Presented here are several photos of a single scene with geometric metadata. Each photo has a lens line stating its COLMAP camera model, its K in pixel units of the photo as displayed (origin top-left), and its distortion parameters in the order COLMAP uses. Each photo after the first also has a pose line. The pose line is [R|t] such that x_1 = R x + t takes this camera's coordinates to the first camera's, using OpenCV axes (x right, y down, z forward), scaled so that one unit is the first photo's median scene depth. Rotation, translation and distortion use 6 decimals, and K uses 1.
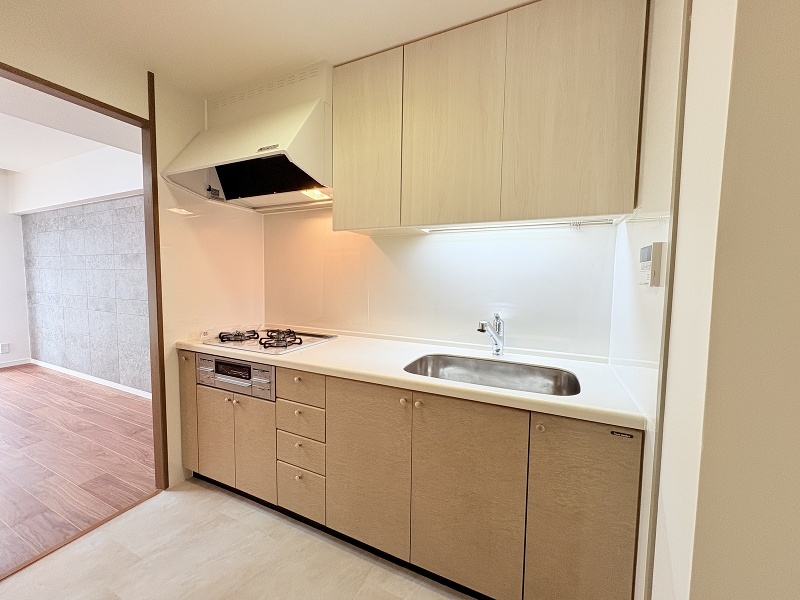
lens RADIAL K [[316.5, 0, 400.0], [0, 316.5, 300.0], [0, 0, 1]] dist [-0.000034, -0.000083]
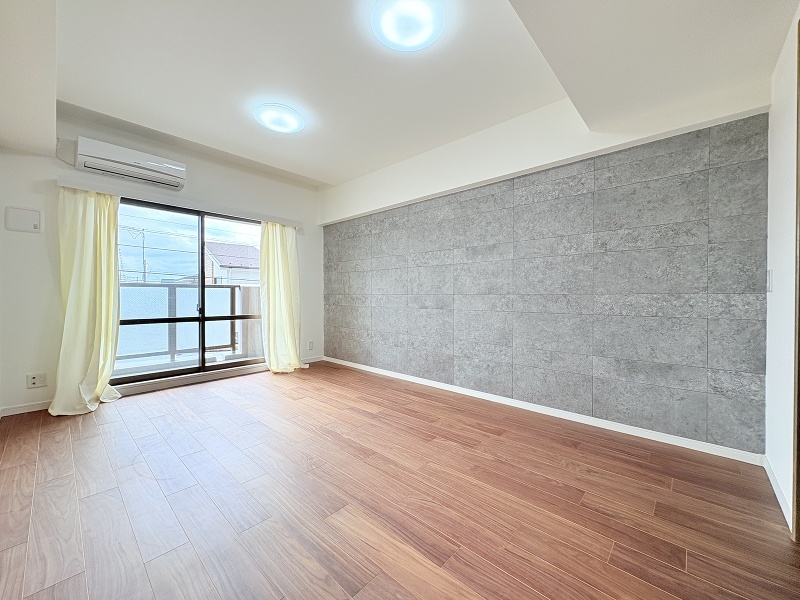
lens RADIAL K [[316.5, 0, 400.0], [0, 316.5, 300.0], [0, 0, 1]] dist [-0.000034, -0.000083]
pose [[0.953195, -0.007386, -0.302265, -0.743977], [-0.010759, 0.998240, -0.058321, 0.067652], [0.302163, 0.058844, 0.951438, 0.037550]]
